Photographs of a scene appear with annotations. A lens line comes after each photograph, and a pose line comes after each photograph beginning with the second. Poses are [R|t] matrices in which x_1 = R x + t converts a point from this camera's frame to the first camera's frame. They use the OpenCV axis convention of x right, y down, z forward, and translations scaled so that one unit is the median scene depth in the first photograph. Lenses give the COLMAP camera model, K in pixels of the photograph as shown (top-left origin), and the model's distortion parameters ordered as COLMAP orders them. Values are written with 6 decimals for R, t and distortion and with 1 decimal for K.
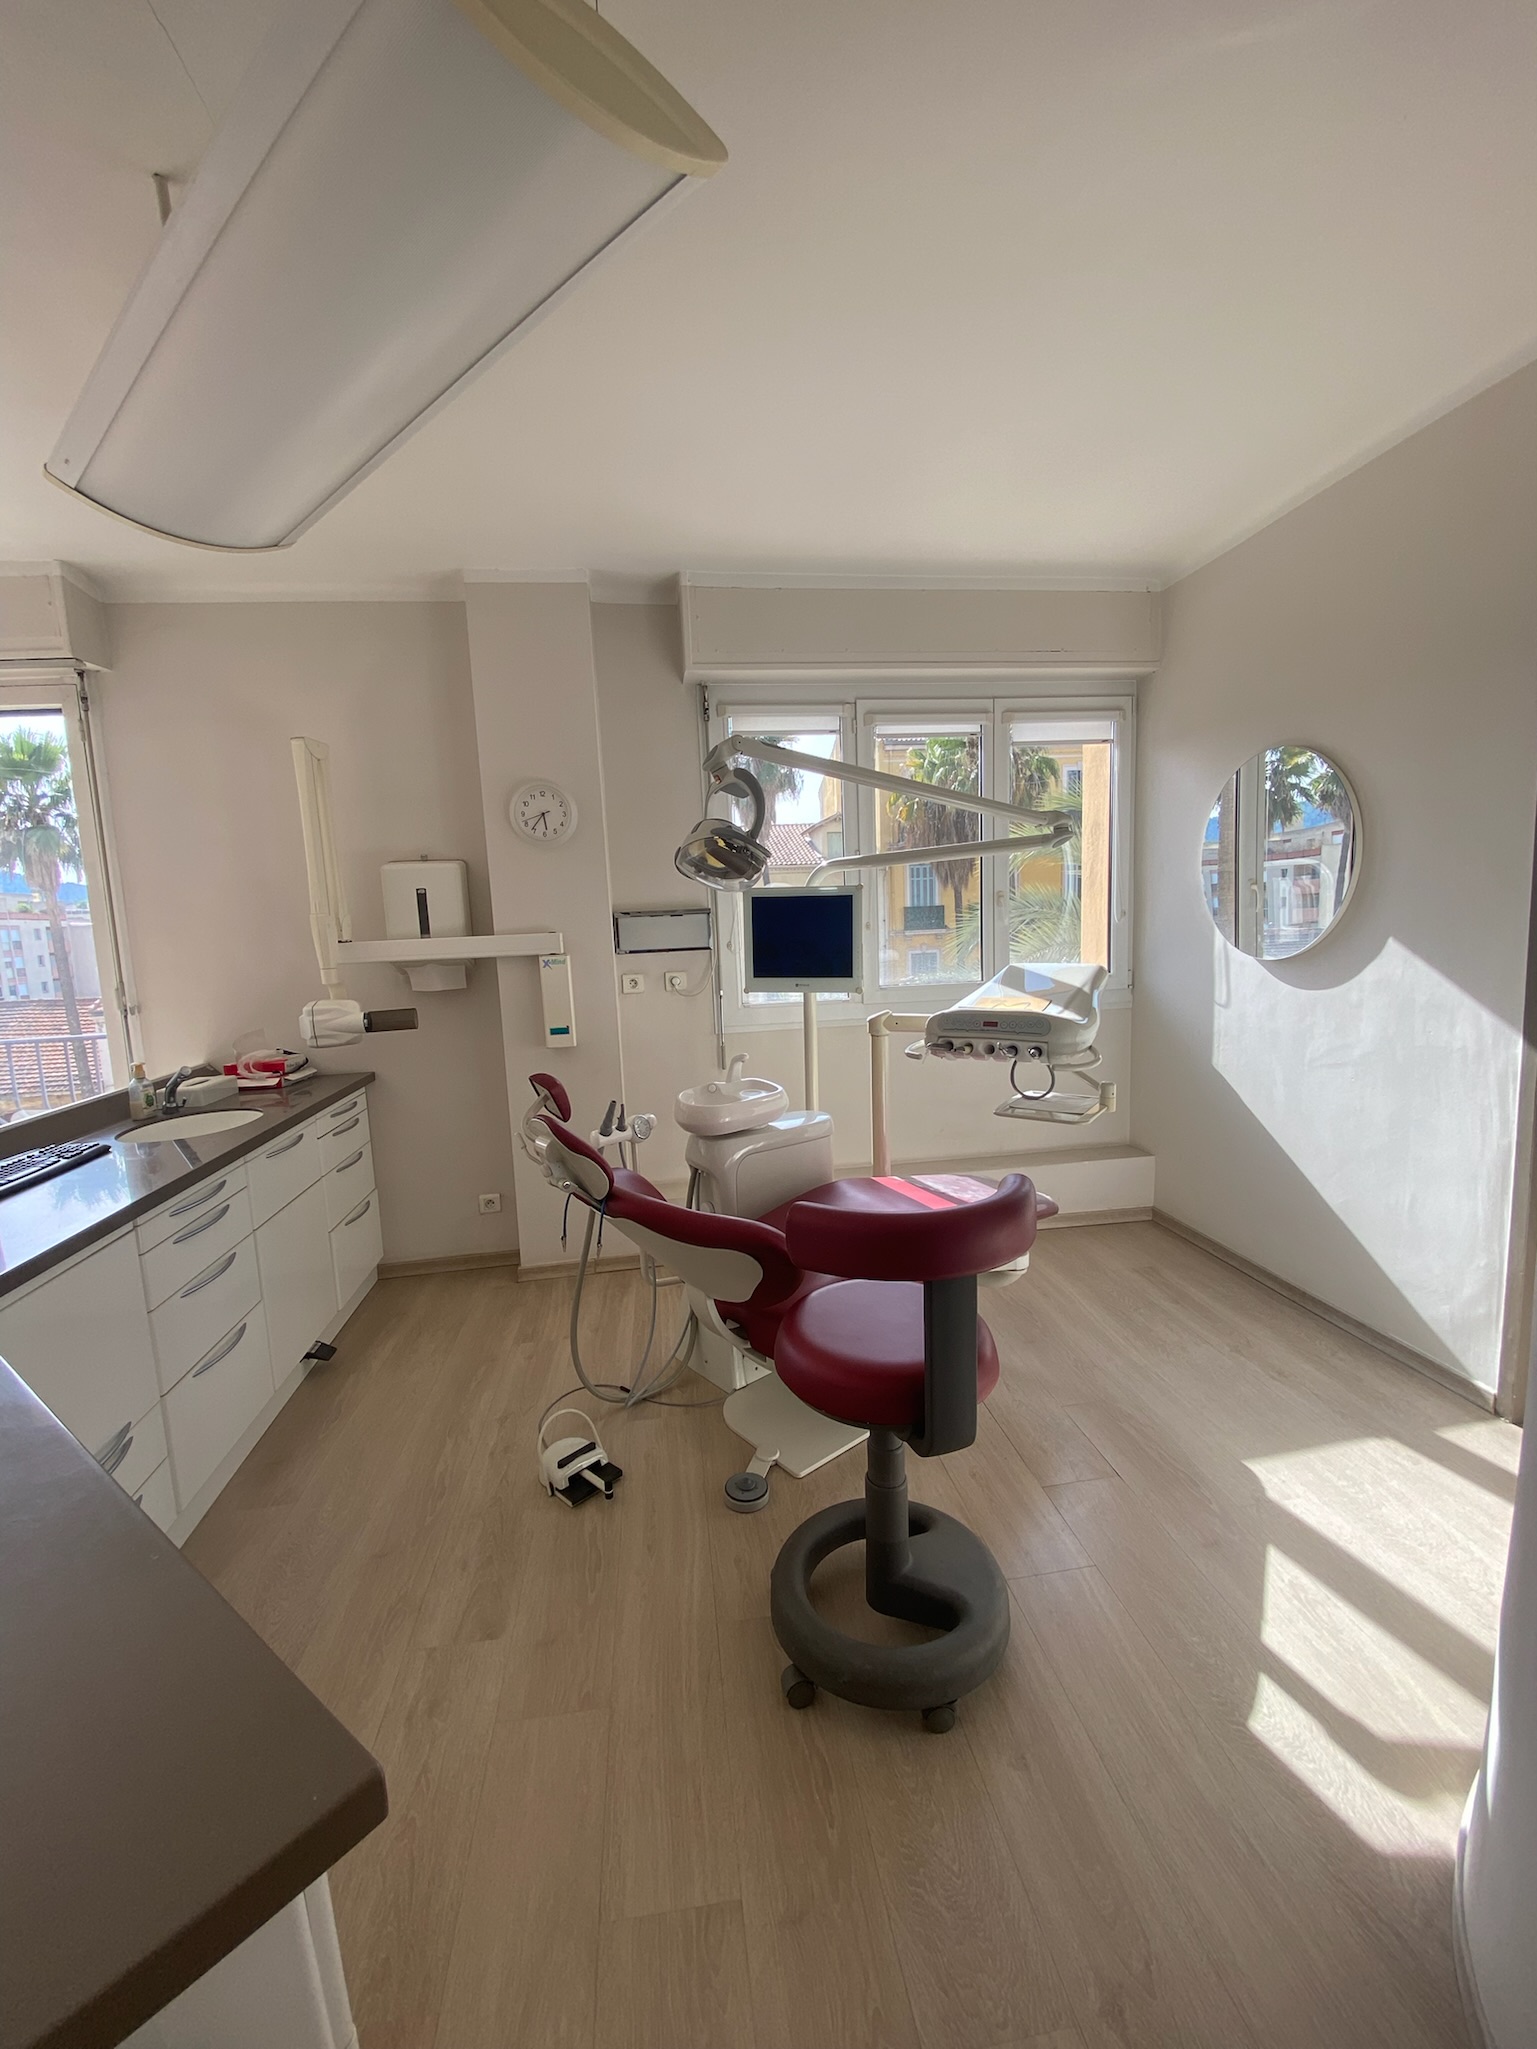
lens RADIAL K [[841.7, 0, 768.7], [0, 841.7, 1021.3], [0, 0, 1]] dist [-0.003656, -0.000330]
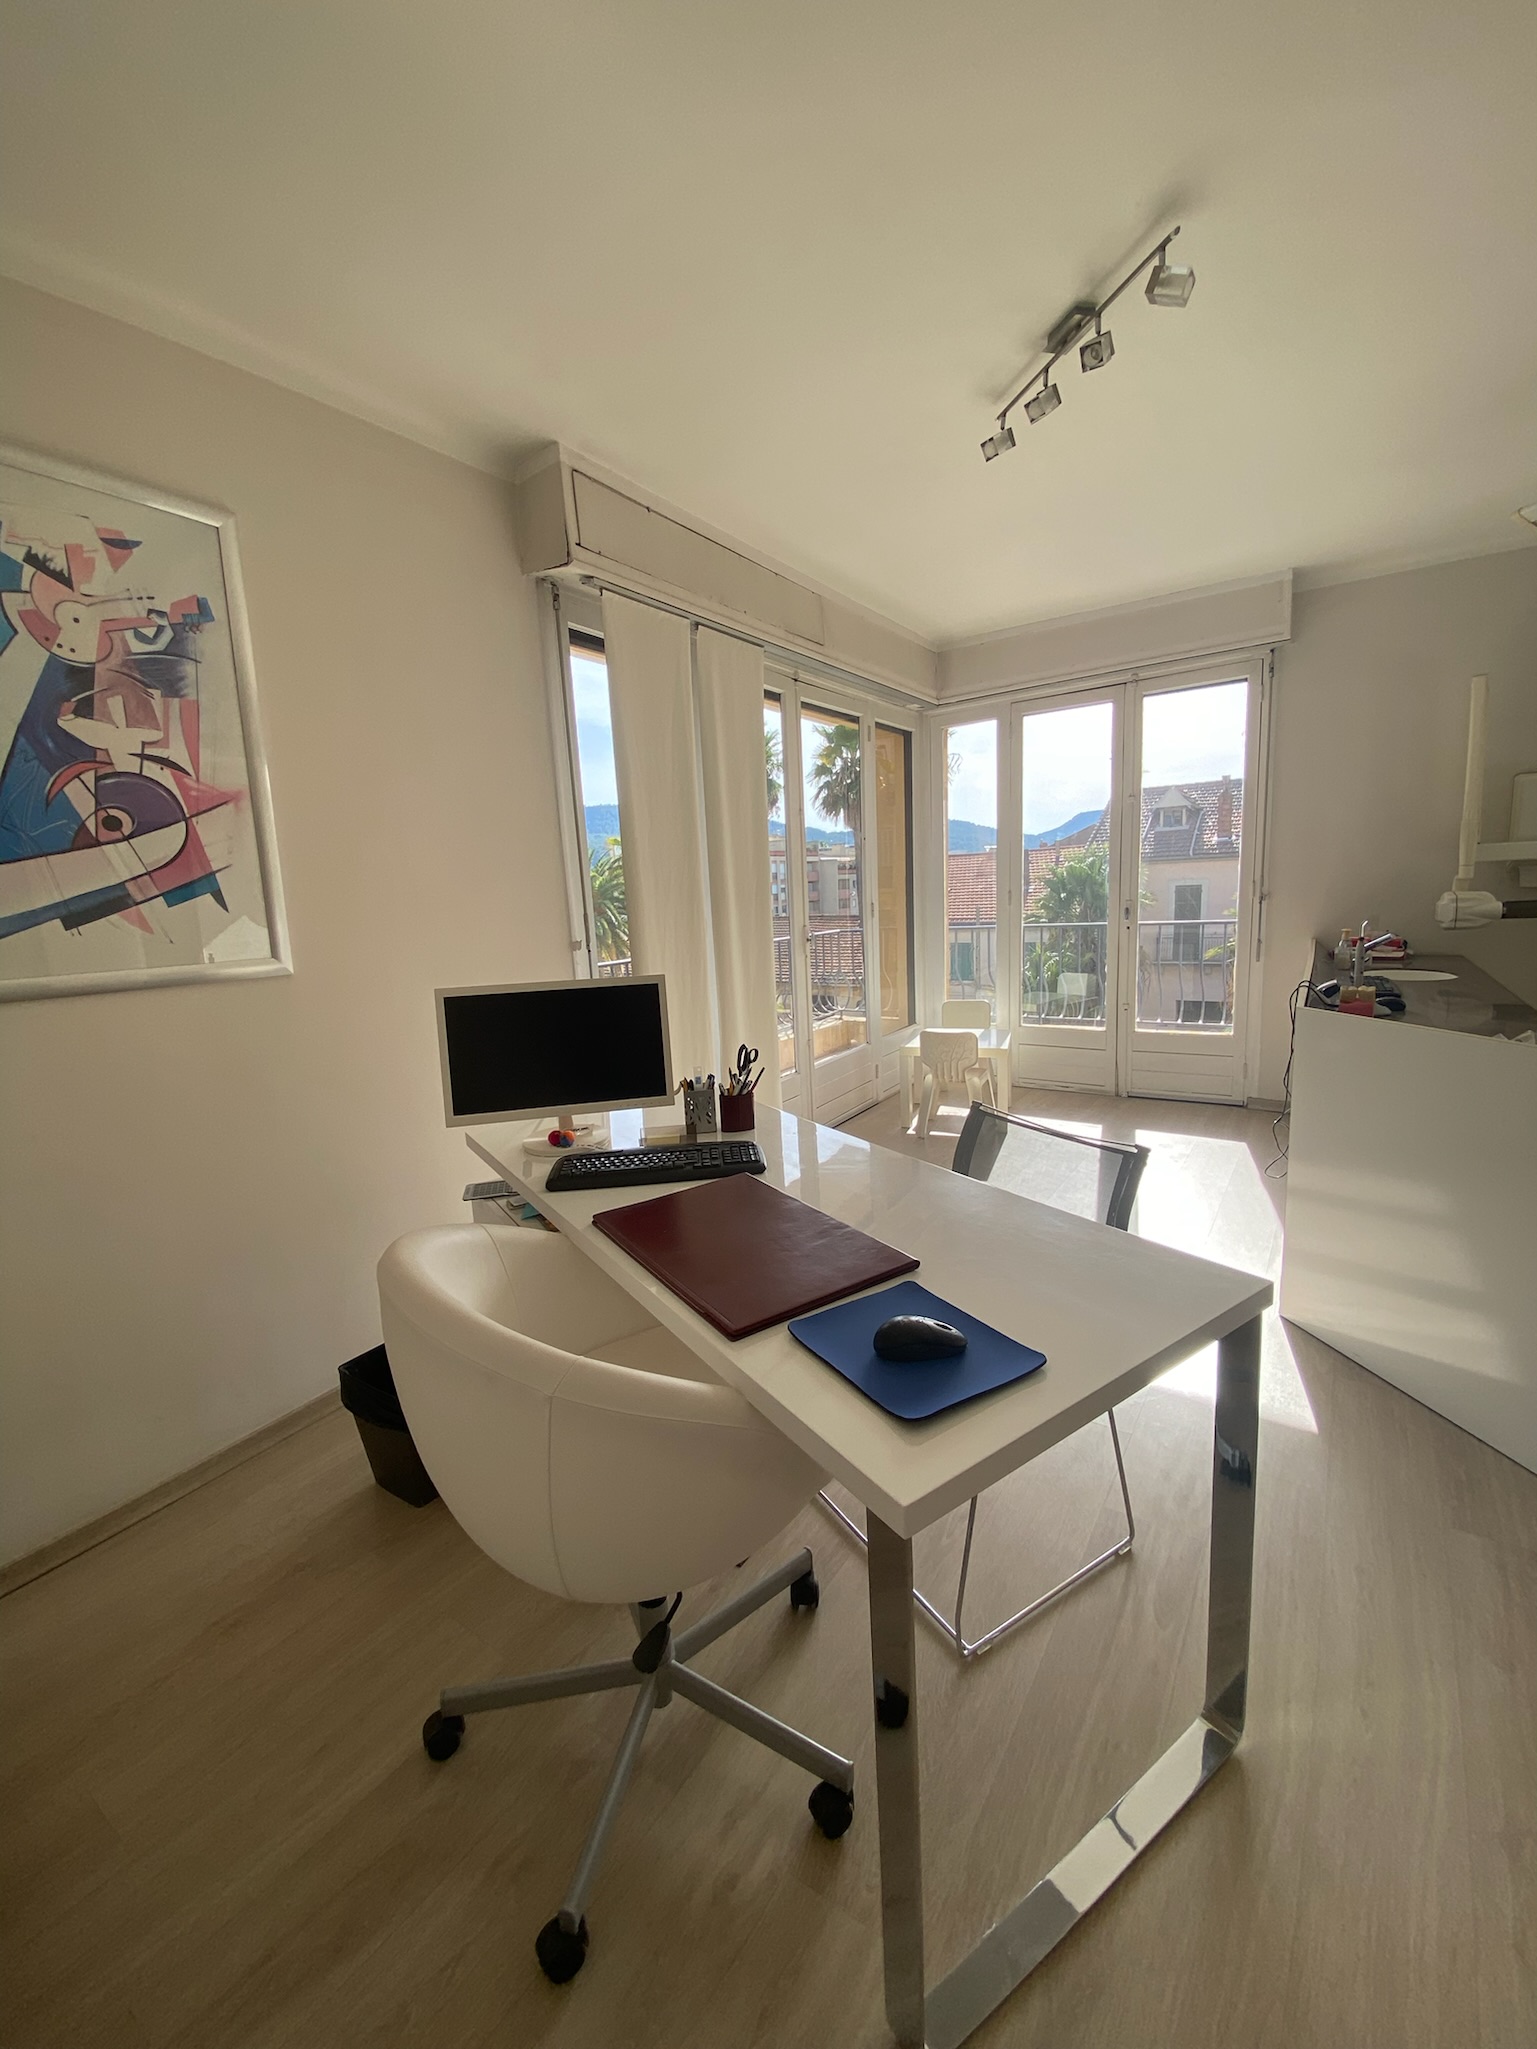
lens RADIAL K [[841.7, 0, 759.6], [0, 841.7, 1017.9], [0, 0, 1]] dist [-0.003656, -0.000330]
pose [[0.737847, 0.115599, -0.664995, -0.447435], [-0.065126, 0.992821, 0.100327, 0.102865], [0.671818, -0.030717, 0.740079, -0.605649]]
